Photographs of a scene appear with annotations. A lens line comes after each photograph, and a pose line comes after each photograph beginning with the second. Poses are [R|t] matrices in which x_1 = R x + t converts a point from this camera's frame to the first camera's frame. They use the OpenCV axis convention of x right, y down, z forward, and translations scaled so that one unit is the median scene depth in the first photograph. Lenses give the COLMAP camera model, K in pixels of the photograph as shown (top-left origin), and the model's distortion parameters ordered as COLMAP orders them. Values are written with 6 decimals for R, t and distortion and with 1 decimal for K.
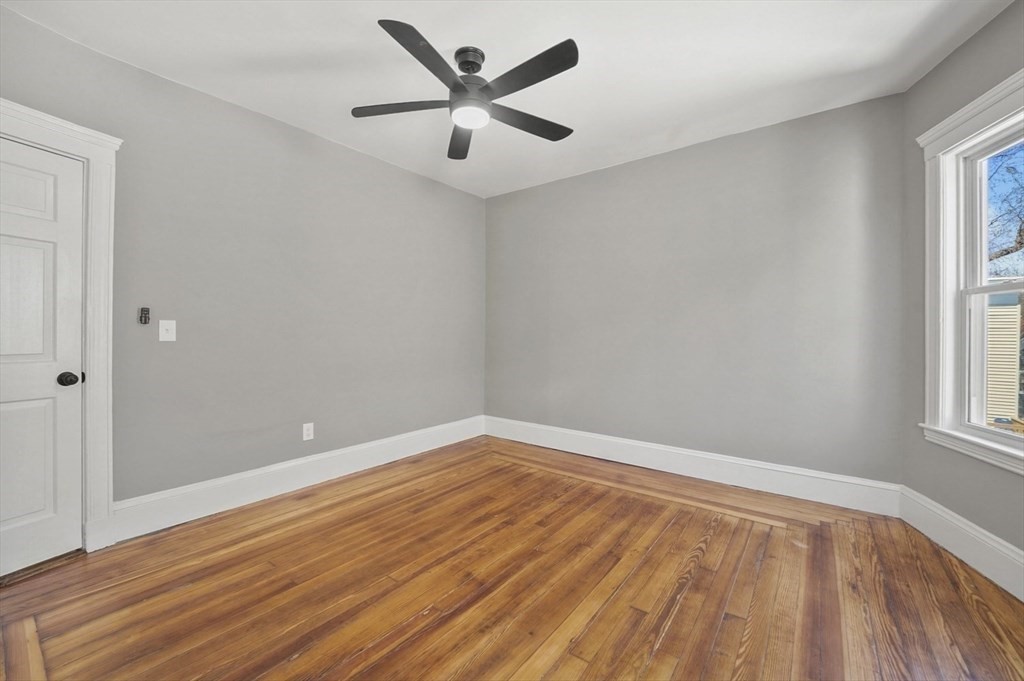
lens RADIAL K [[419.4, 0, 513.2], [0, 419.4, 335.1], [0, 0, 1]] dist [-0.005535, -0.002143]
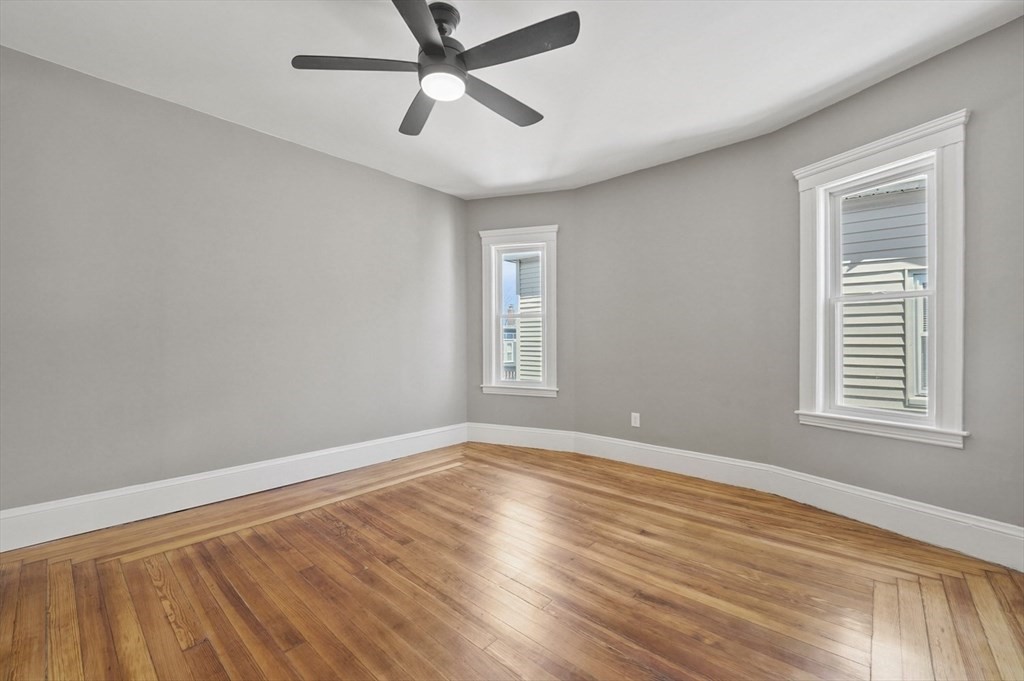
lens RADIAL K [[419.4, 0, 505.6], [0, 419.4, 338.5], [0, 0, 1]] dist [-0.005535, -0.002143]
pose [[0.076612, -0.002214, 0.997058, -0.822105], [0.003577, 0.999992, 0.001945, 0.000702], [-0.997055, 0.003417, 0.076620, 0.693715]]
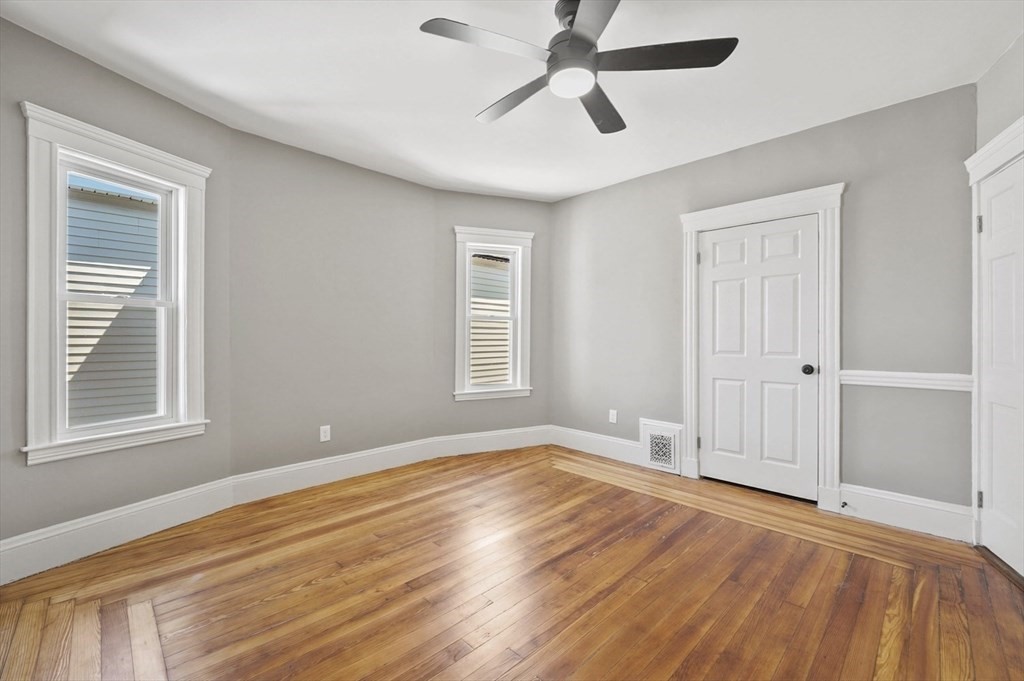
lens RADIAL K [[419.4, 0, 518.1], [0, 419.4, 338.4], [0, 0, 1]] dist [-0.005535, -0.002143]
pose [[-0.992222, -0.001794, 0.124470, -0.088790], [-0.002199, 0.999993, -0.003116, -0.004656], [-0.124464, -0.003366, -0.992218, 1.574307]]
